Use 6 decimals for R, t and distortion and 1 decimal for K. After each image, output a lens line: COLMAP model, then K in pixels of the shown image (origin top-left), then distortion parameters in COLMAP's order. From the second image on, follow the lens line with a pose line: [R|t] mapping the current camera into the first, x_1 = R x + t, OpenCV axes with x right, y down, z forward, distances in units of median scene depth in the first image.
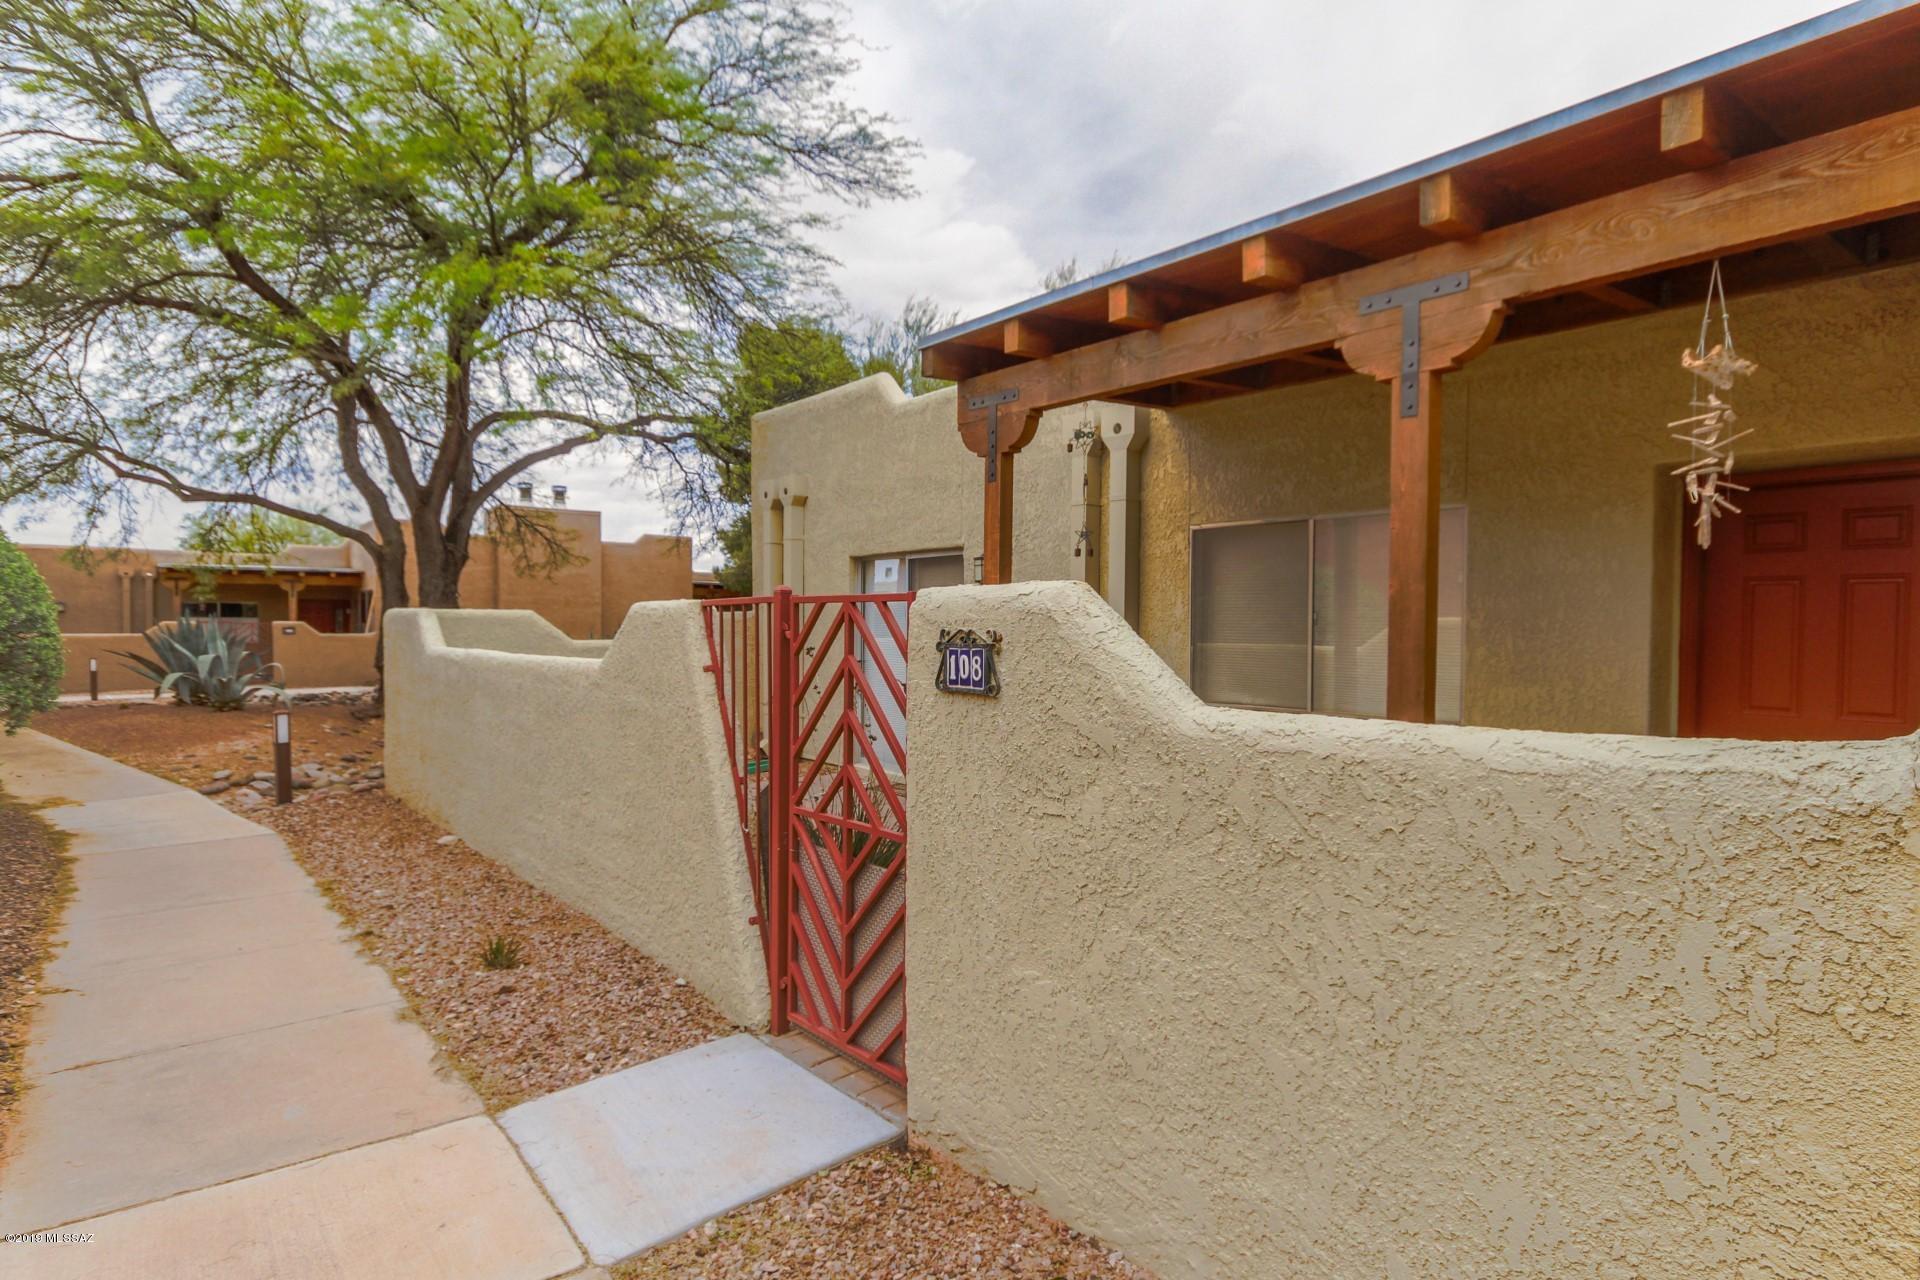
lens RADIAL K [[1016.0, 0, 961.0], [0, 1016.0, 639.1], [0, 0, 1]] dist [-0.000345, -0.001126]
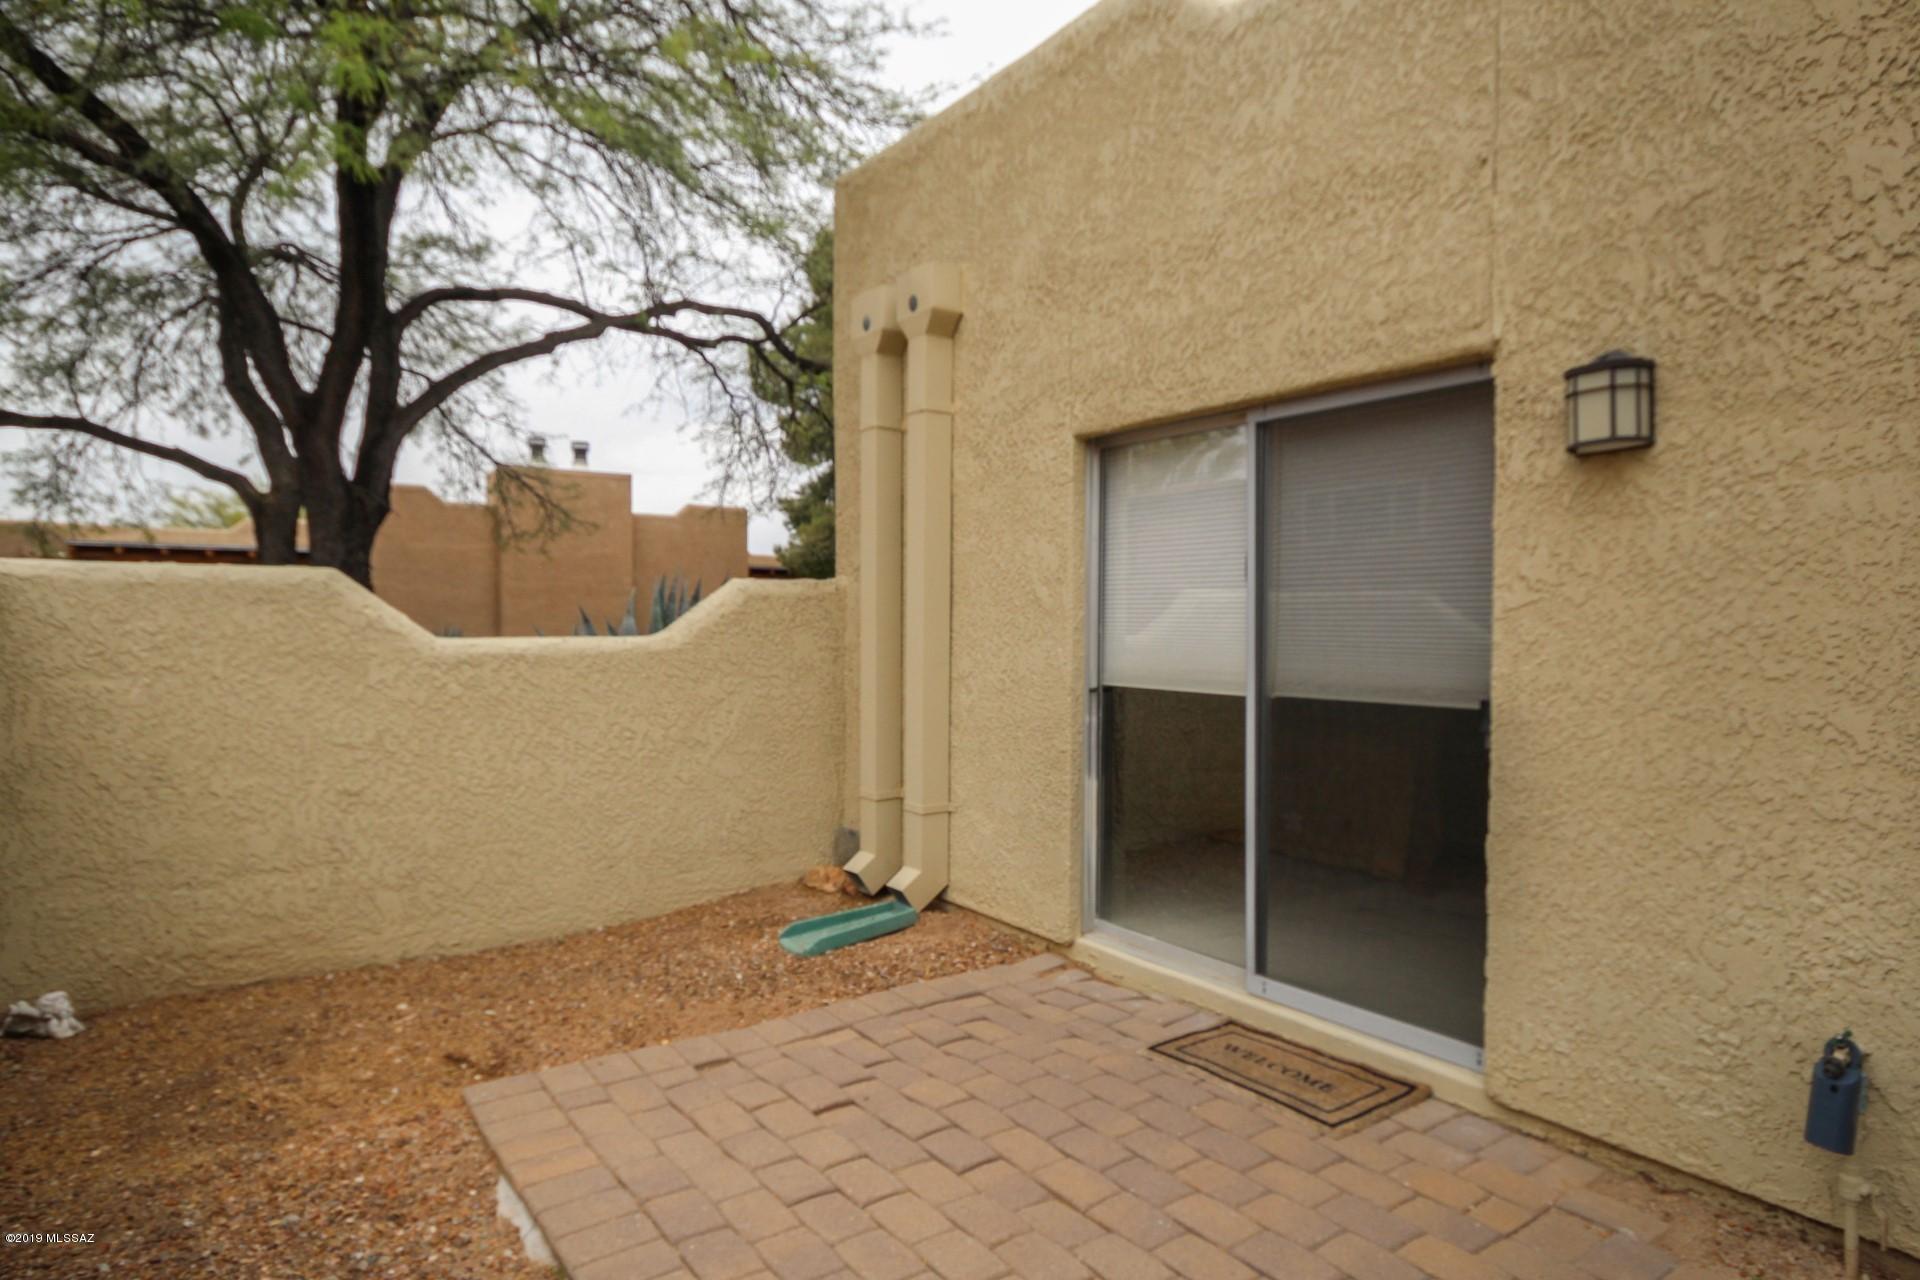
lens RADIAL K [[1096.7, 0, 965.1], [0, 1096.7, 640.5], [0, 0, 1]] dist [0.002875, -0.000340]
pose [[0.997469, 0.001776, -0.071085, -0.066012], [-0.001693, 0.999998, 0.001227, 0.000690], [0.071087, -0.001103, 0.997470, 0.299168]]
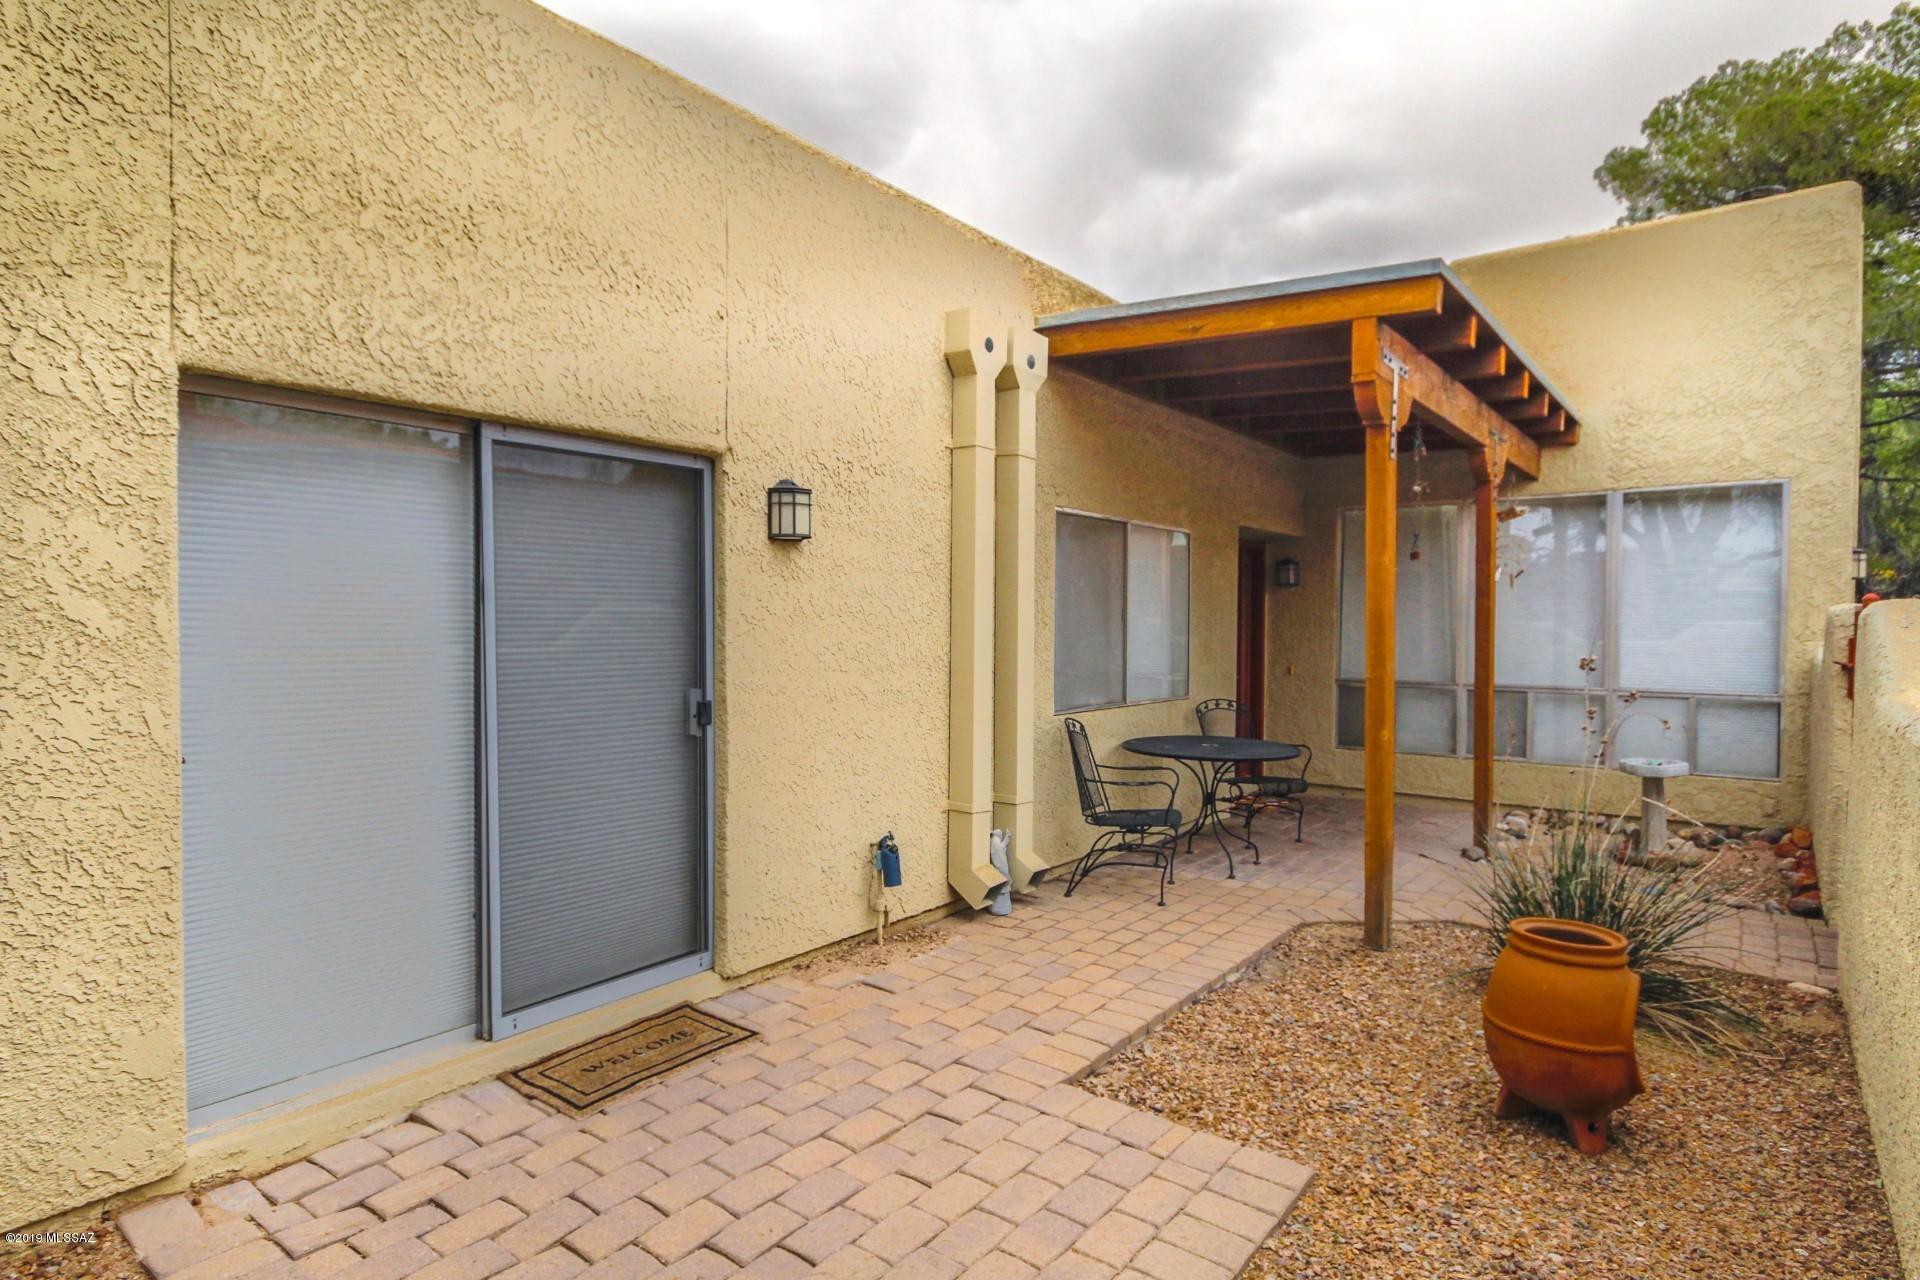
lens RADIAL K [[1016.0, 0, 962.6], [0, 1016.0, 641.3], [0, 0, 1]] dist [-0.000345, -0.001126]
pose [[-0.216779, -0.025419, 0.975890, -0.220694], [0.010147, 0.999548, 0.028290, -0.008433], [-0.976168, 0.016035, -0.216423, 0.465872]]
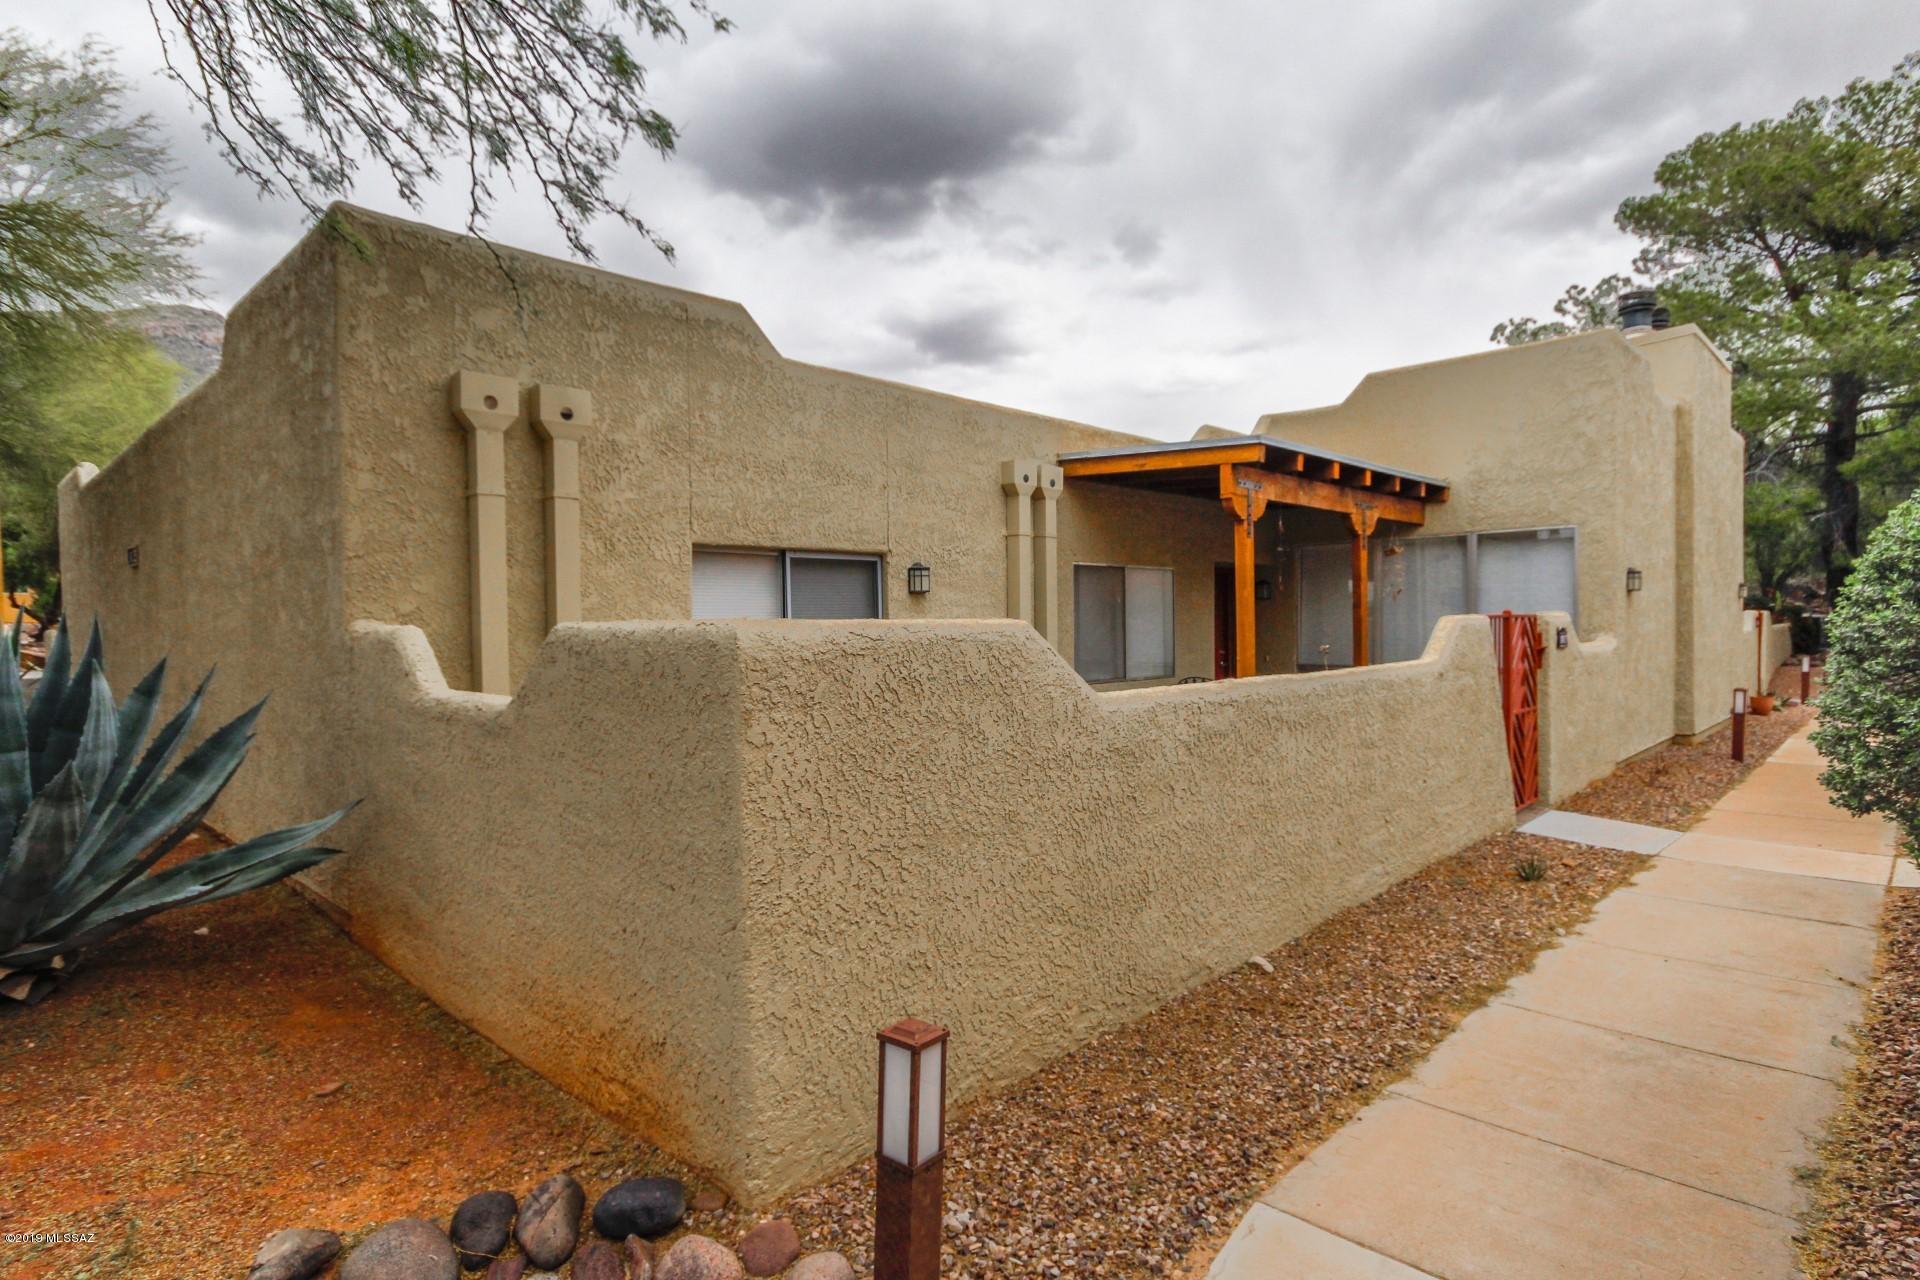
lens RADIAL K [[1016.0, 0, 964.7], [0, 1016.0, 629.5], [0, 0, 1]] dist [-0.000345, -0.001126]
pose [[-0.100967, -0.008340, 0.994855, -0.440043], [0.029552, 0.999498, 0.011378, -0.013537], [-0.994451, 0.030549, -0.100670, 0.479776]]
